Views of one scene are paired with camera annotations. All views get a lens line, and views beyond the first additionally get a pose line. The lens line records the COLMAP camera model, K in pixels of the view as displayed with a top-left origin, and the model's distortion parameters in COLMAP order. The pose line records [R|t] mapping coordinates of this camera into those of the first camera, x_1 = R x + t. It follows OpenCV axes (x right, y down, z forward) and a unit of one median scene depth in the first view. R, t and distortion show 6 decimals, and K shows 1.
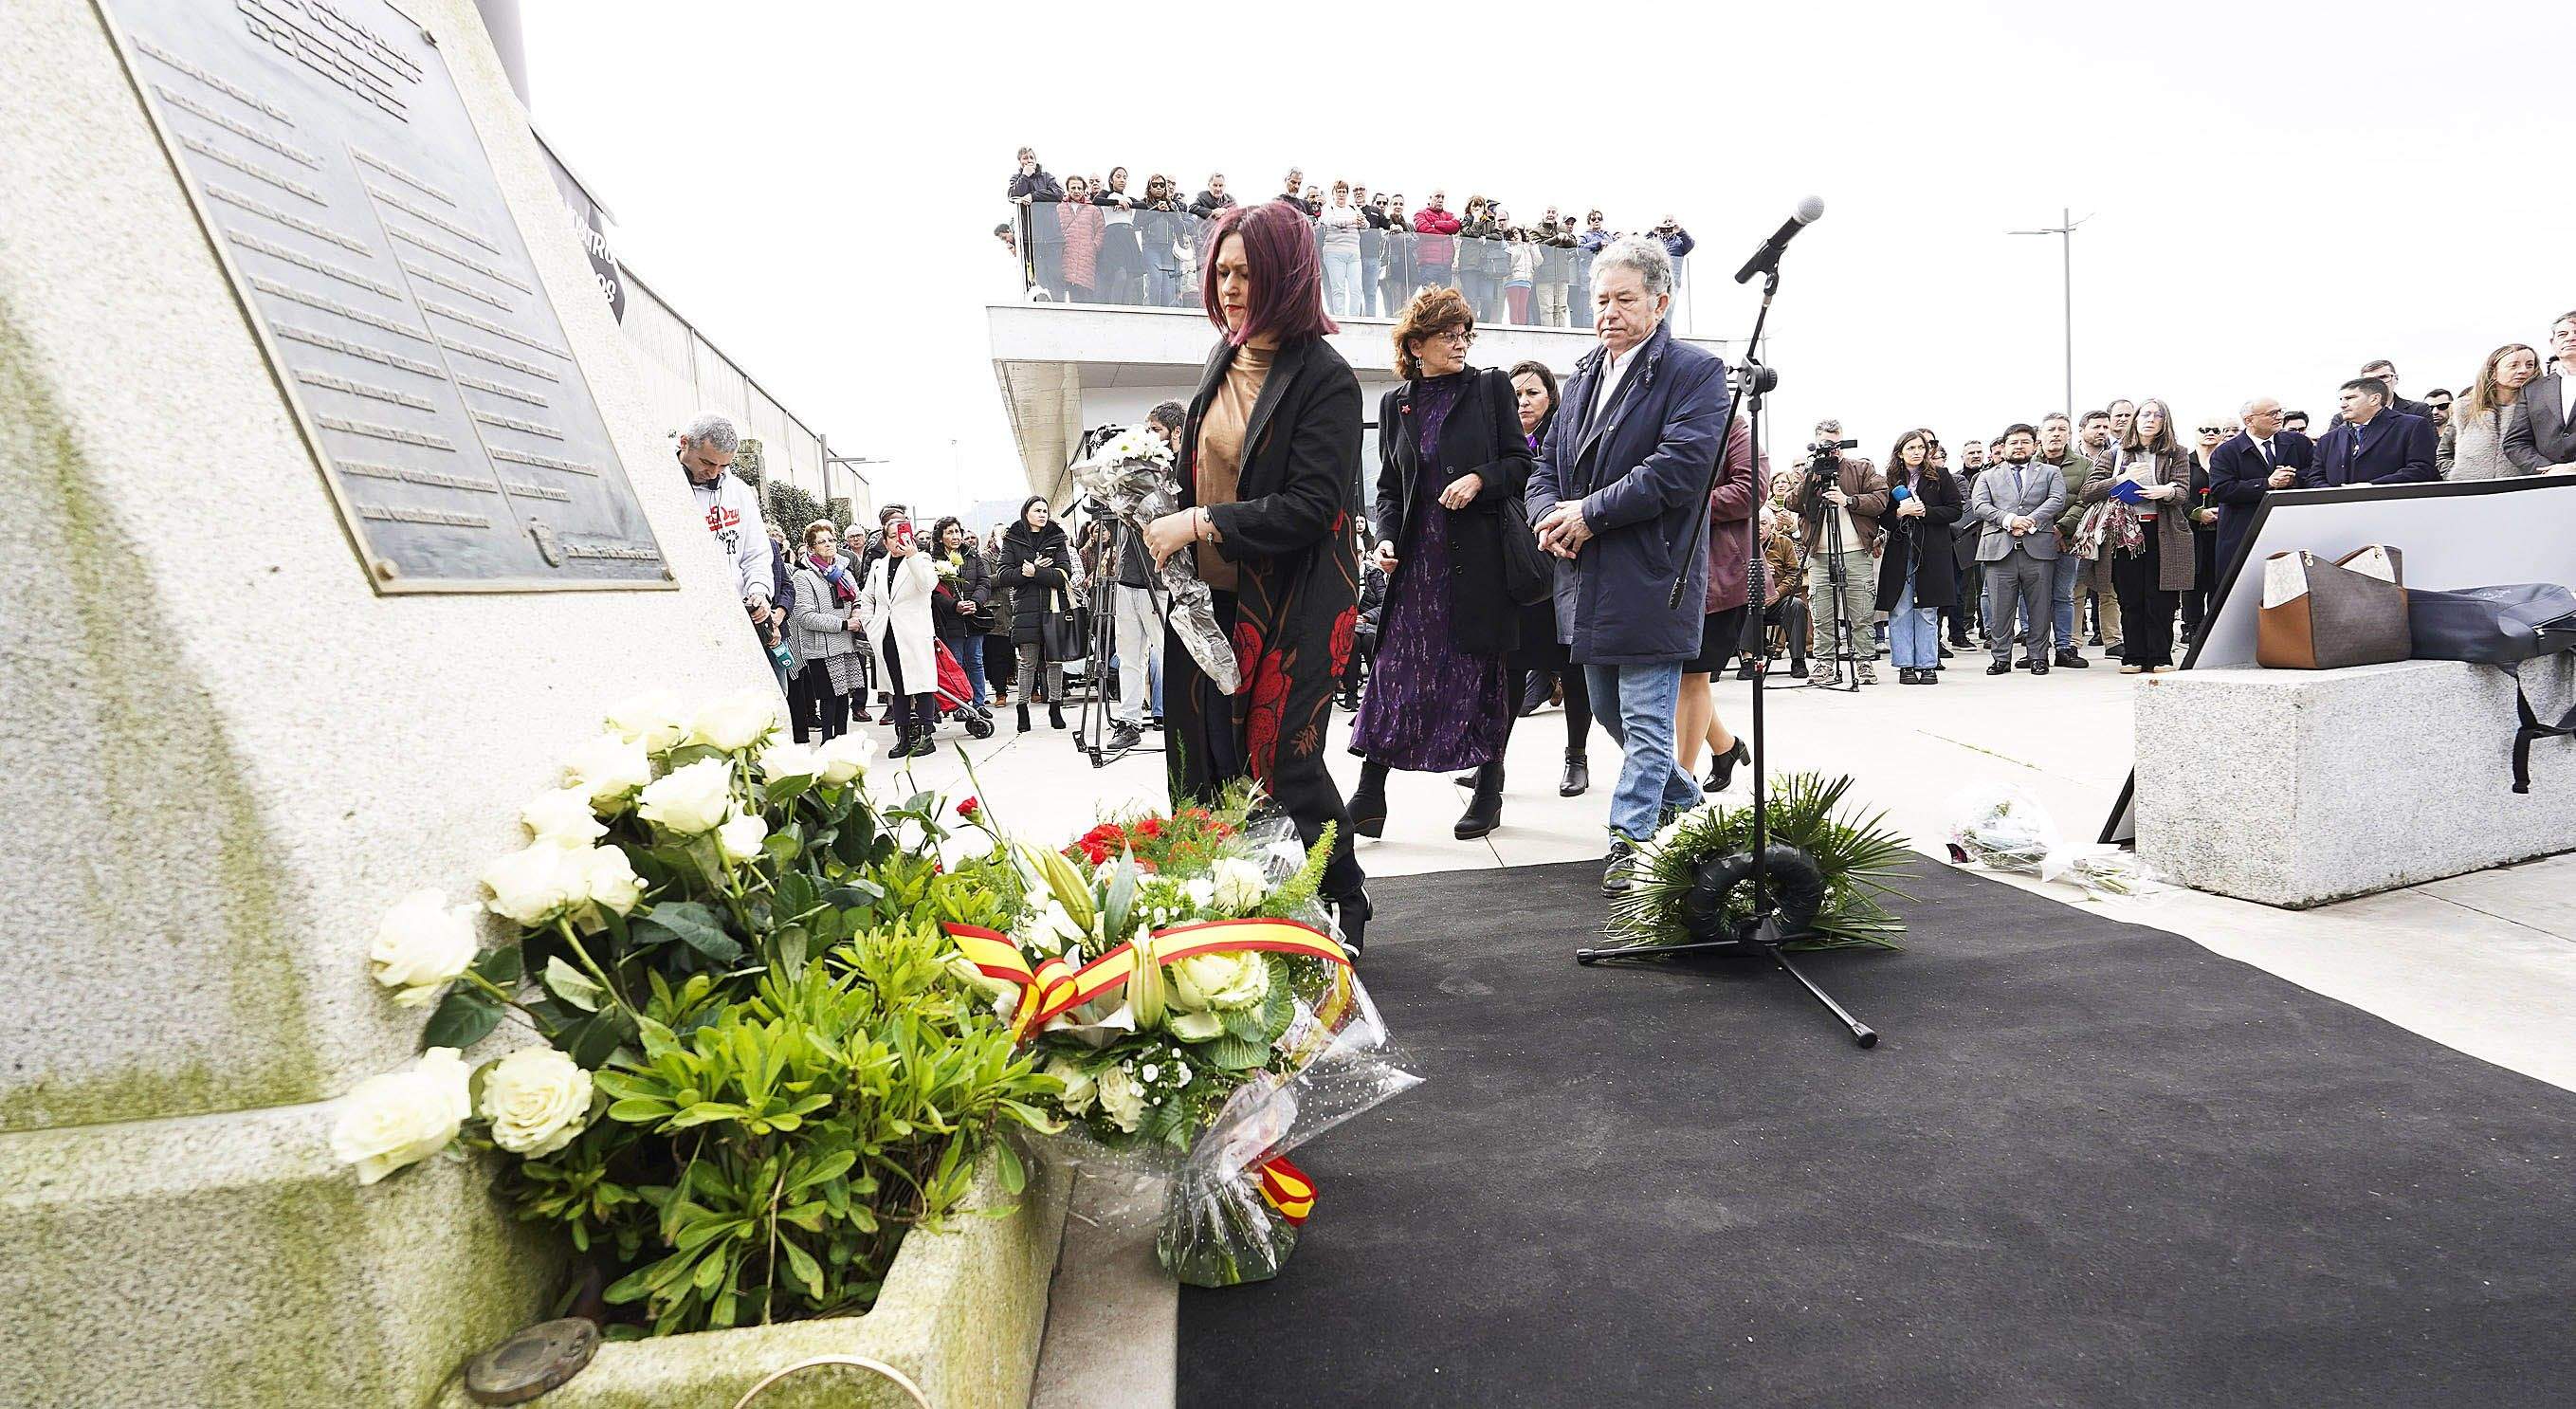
lens RADIAL K [[1112.1, 0, 1288.1], [0, 1112.1, 677.9], [0, 0, 1]] dist [-0.008579, 0.004591]
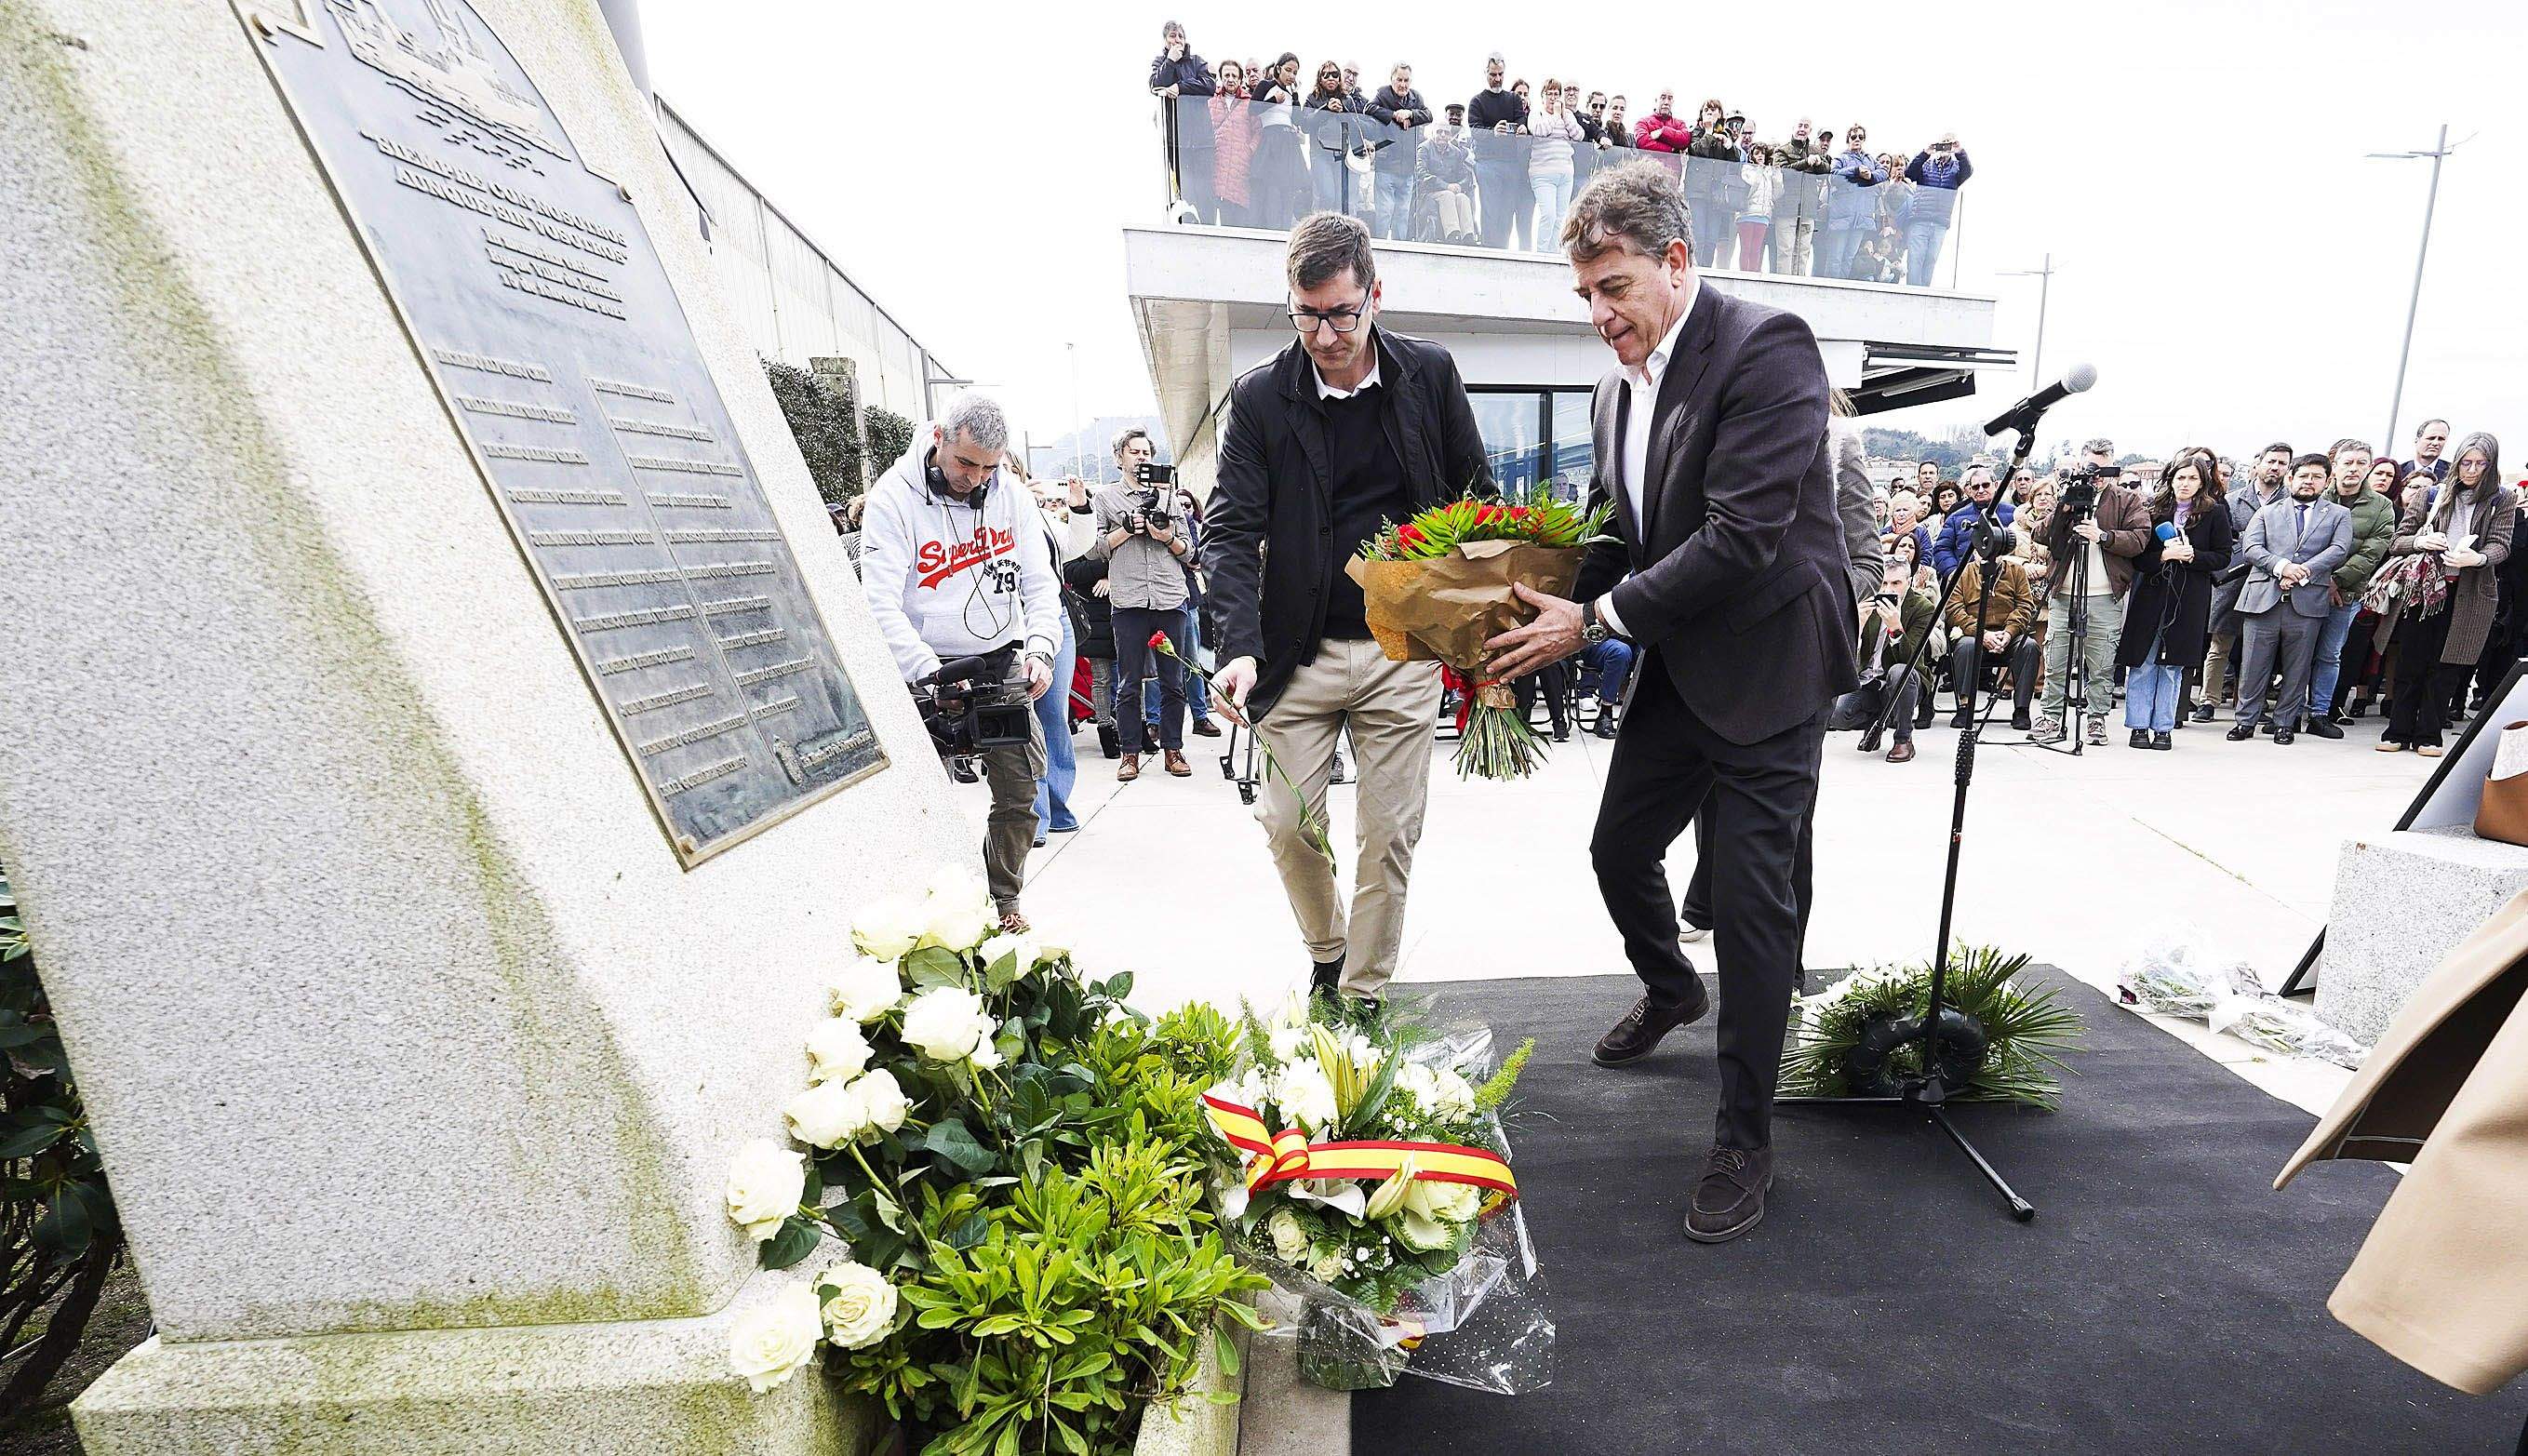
lens RADIAL K [[1246.4, 0, 1422.7], [0, 1246.4, 884.0], [0, 0, 1]] dist [-0.010129, 0.005256]
pose [[0.998456, 0.054417, -0.011168, -0.051890], [-0.051390, 0.981154, 0.186269, -0.311267], [0.021094, -0.185408, 0.982435, -0.214500]]
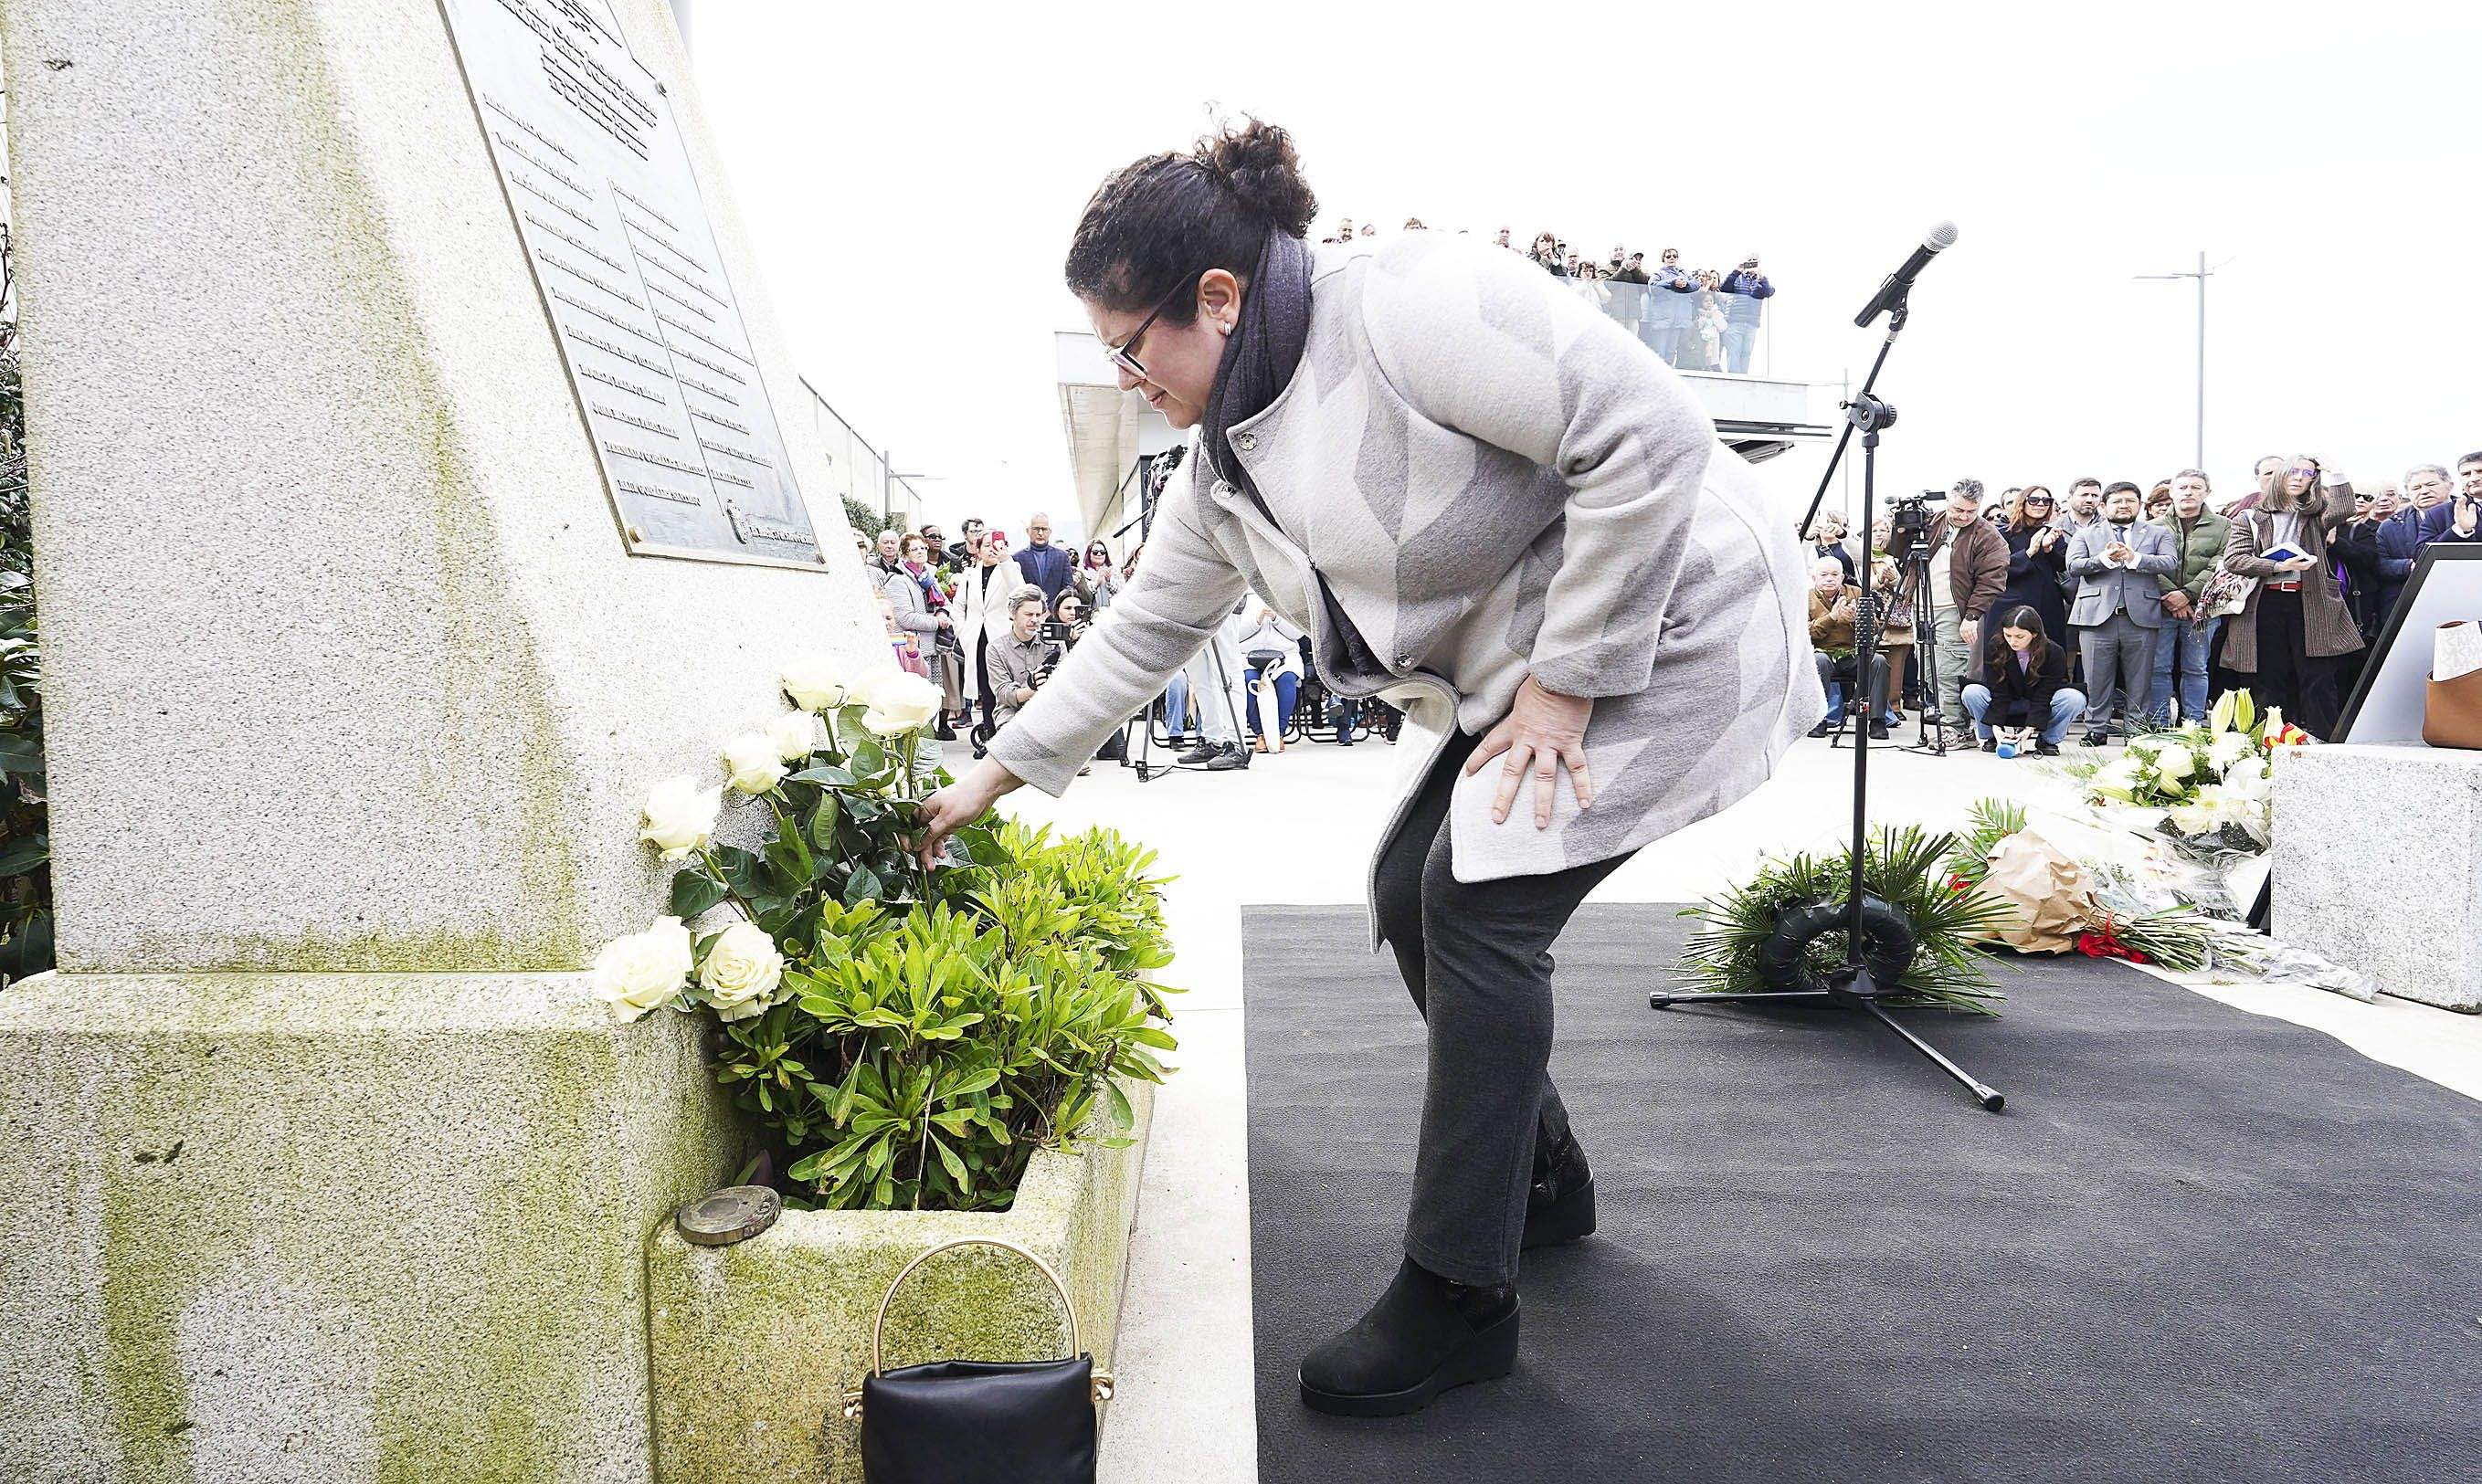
lens RADIAL K [[1123.3, 0, 1186.5], [0, 1123.3, 667.7], [0, 0, 1]] dist [-0.010208, 0.004964]
pose [[0.991321, 0.054731, -0.119527, -0.079587], [-0.059097, 0.997697, -0.033289, 0.045724], [0.117430, 0.040064, 0.992273, -0.098891]]
